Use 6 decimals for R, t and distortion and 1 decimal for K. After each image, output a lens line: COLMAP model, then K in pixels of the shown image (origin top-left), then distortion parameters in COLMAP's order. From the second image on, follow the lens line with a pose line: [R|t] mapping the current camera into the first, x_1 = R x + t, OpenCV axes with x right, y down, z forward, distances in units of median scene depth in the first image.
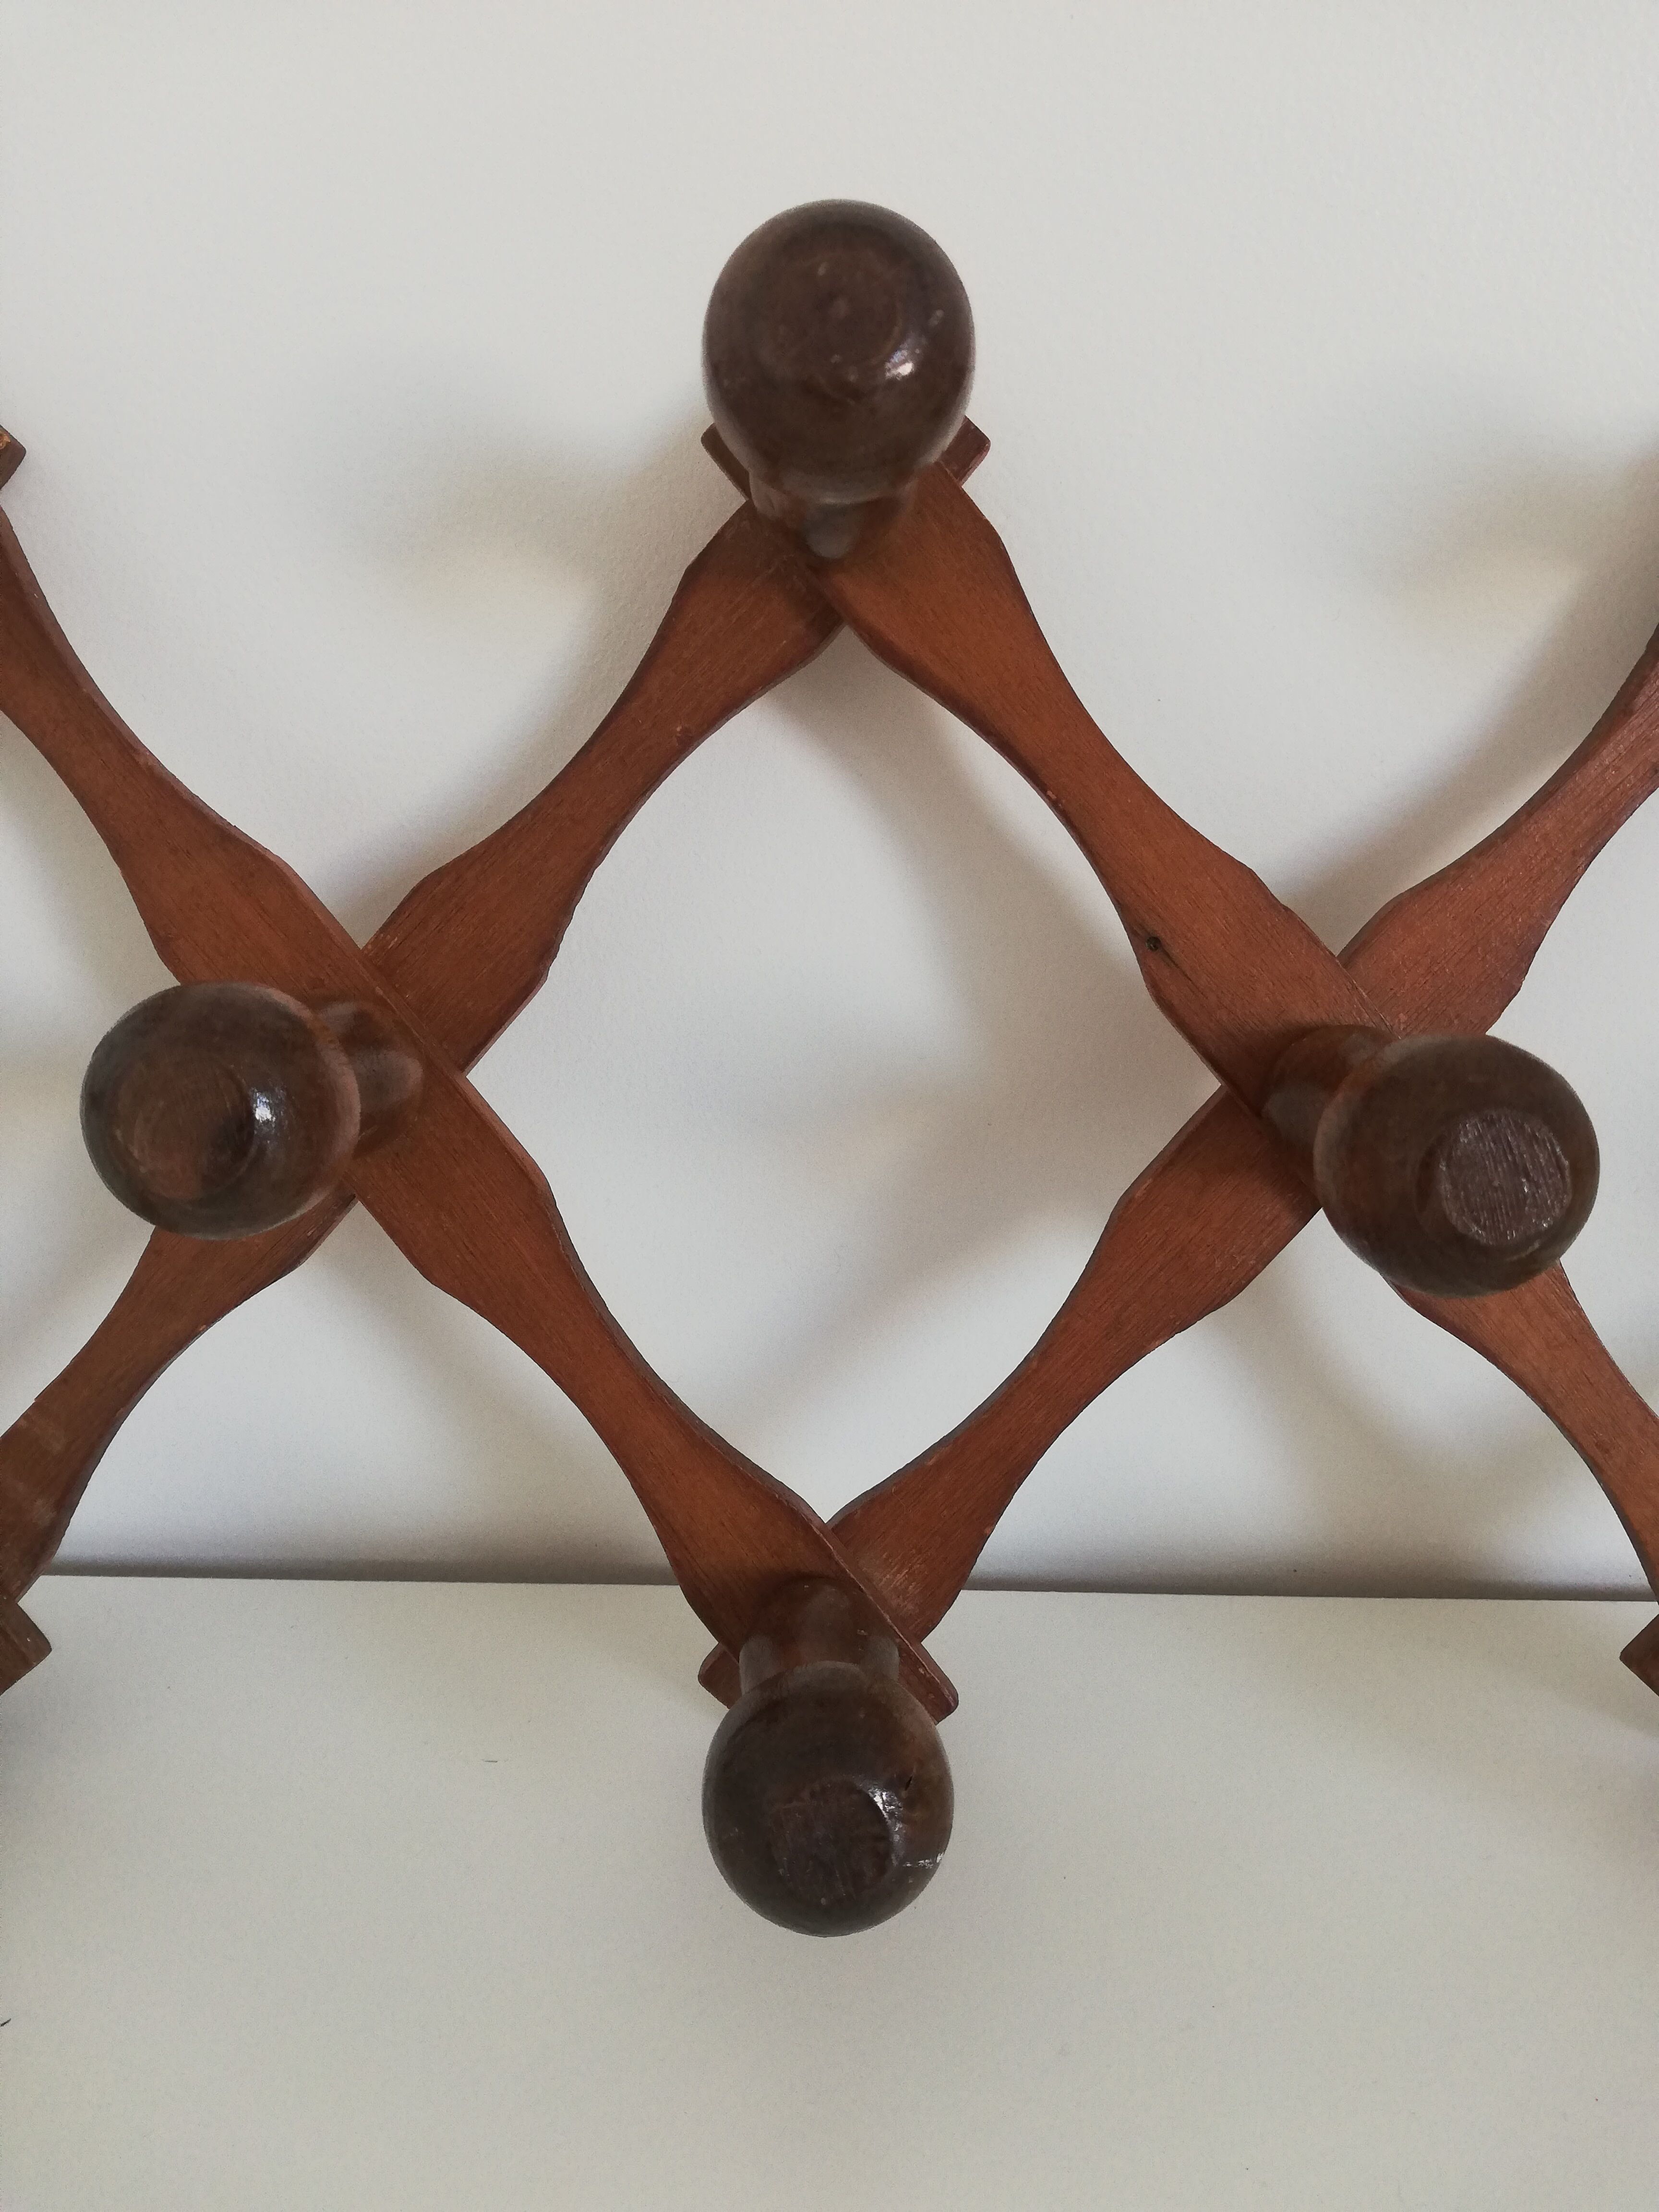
lens RADIAL K [[1750.3, 0, 829.5], [0, 1750.3, 1106.0], [0, 0, 1]] dist [0.001203, 0.000014]
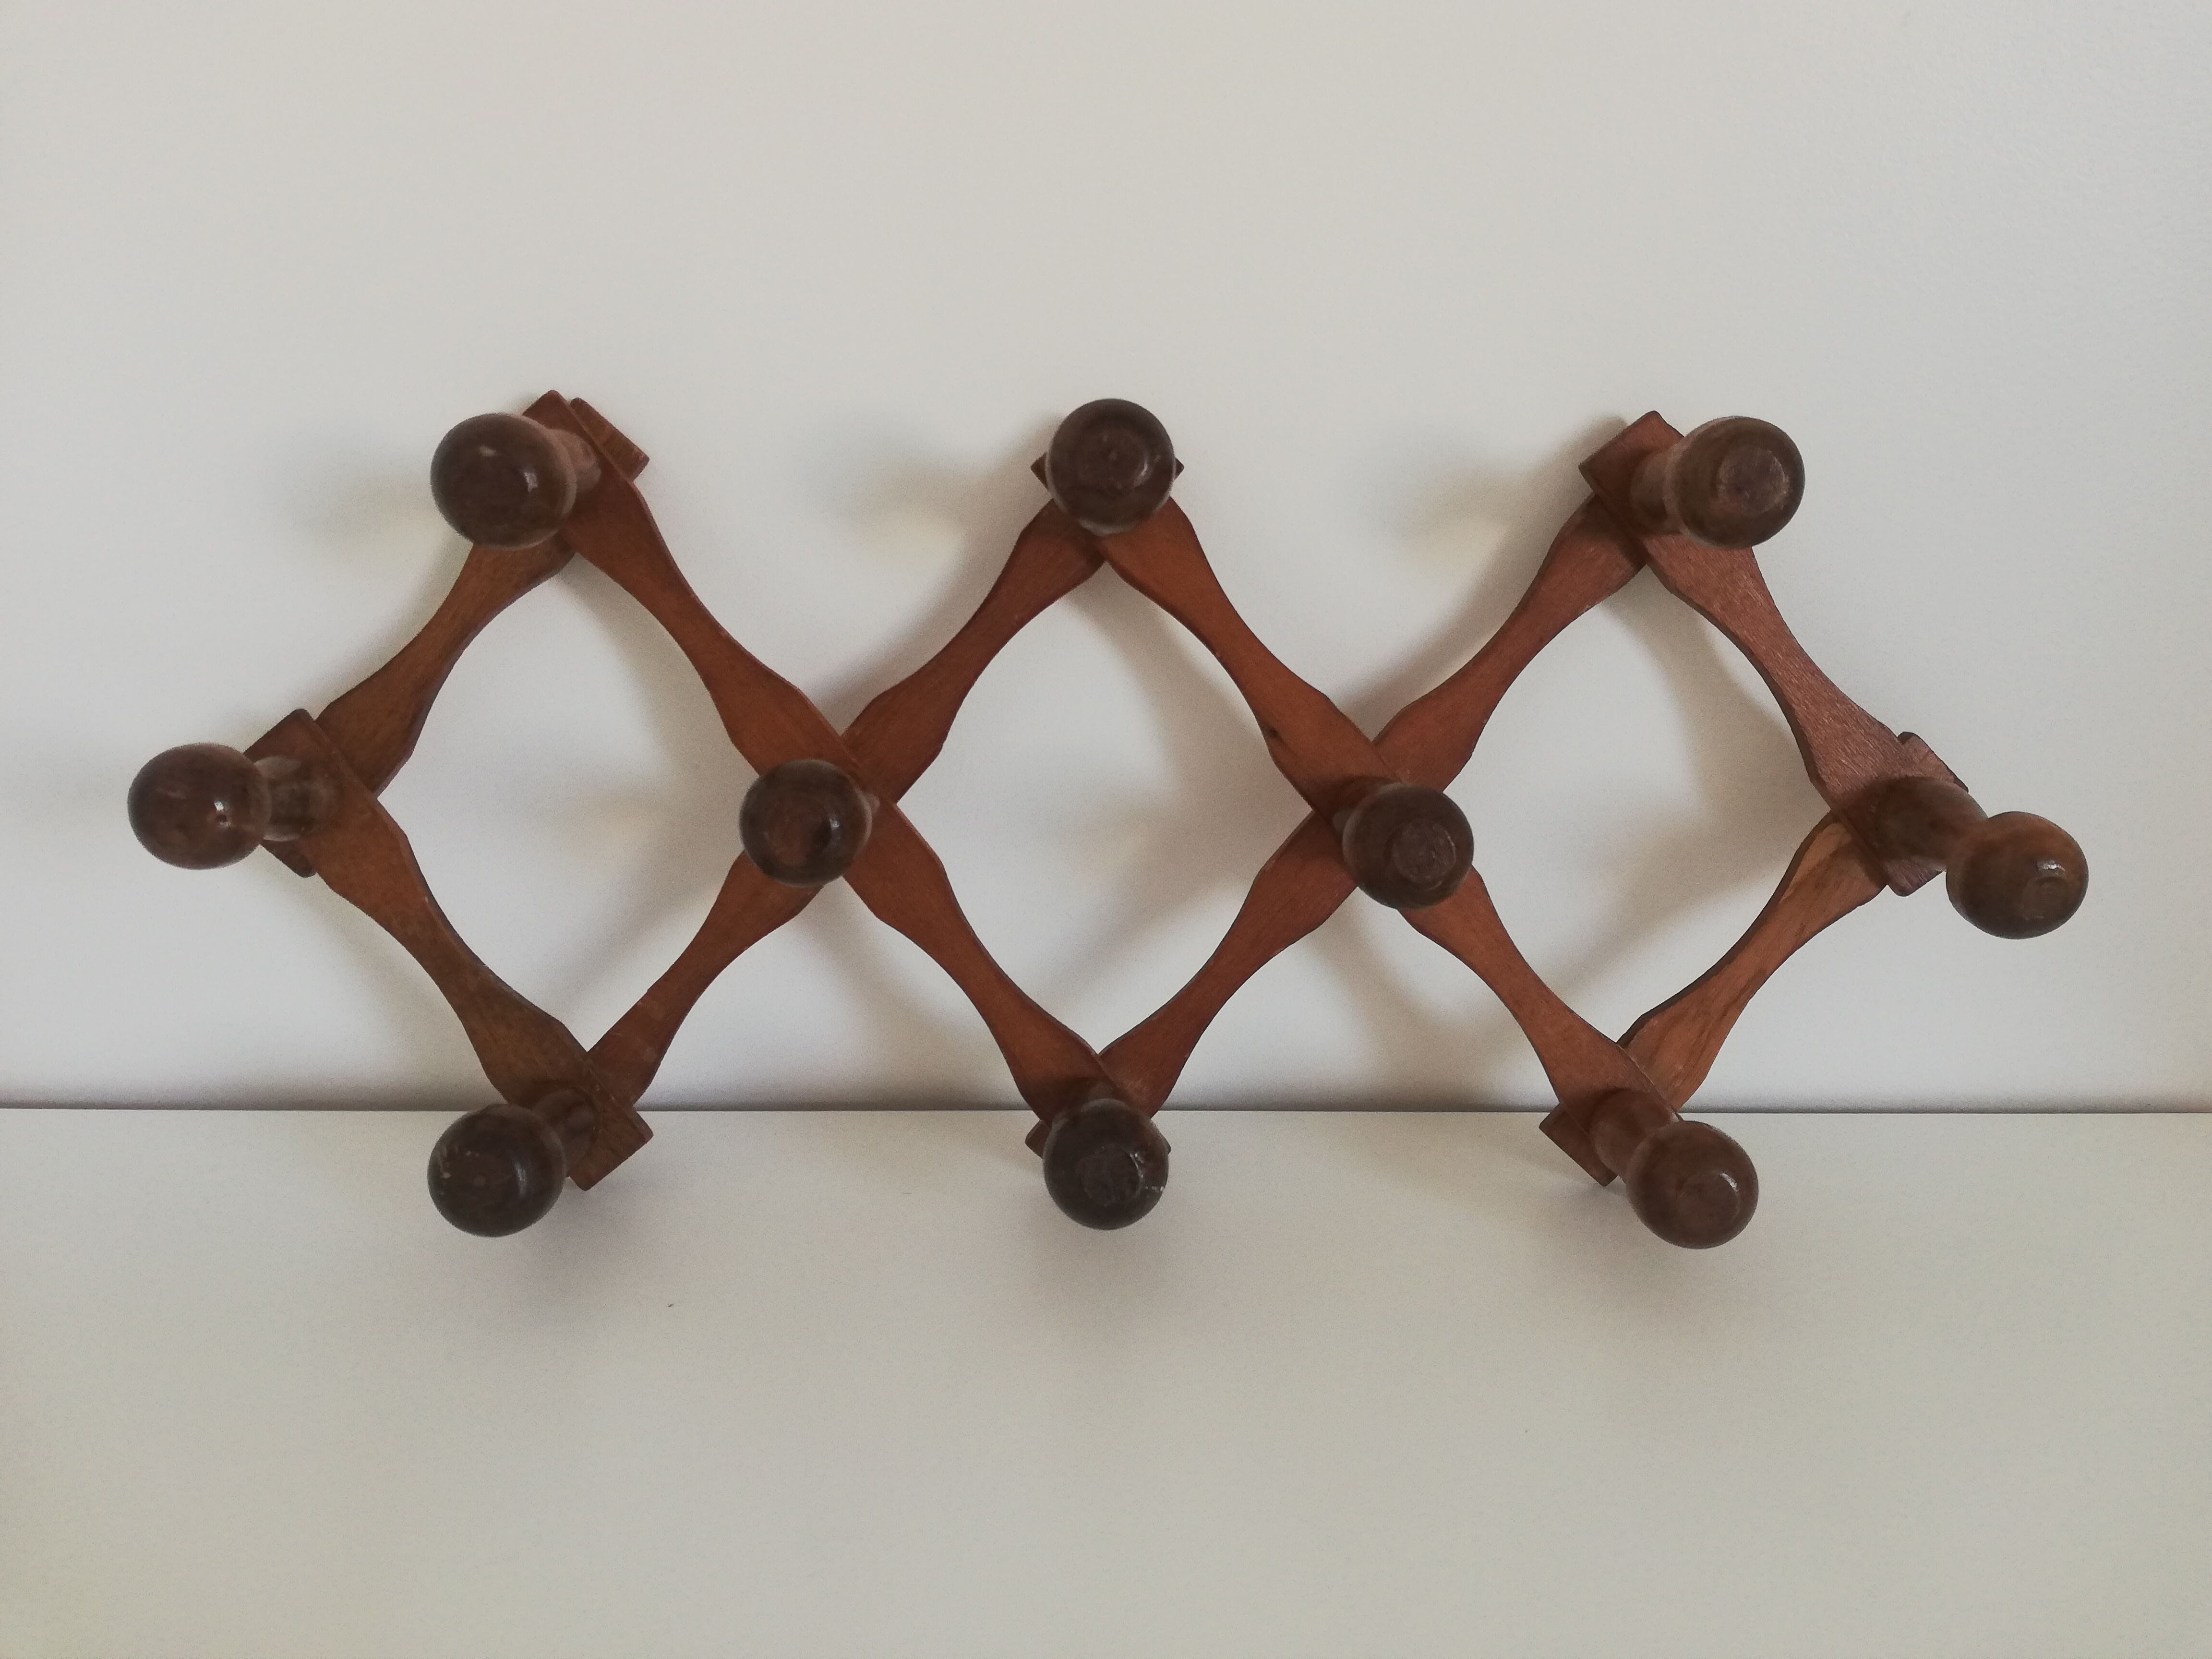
lens RADIAL K [[1750.3, 0, 1106.0], [0, 1750.3, 829.5], [0, 0, 1]] dist [0.001203, 0.000014]
pose [[0.999374, -0.004804, 0.035049, -0.057931], [0.004872, 0.999986, -0.001849, 0.012133], [-0.035039, 0.002019, 0.999384, -0.840066]]
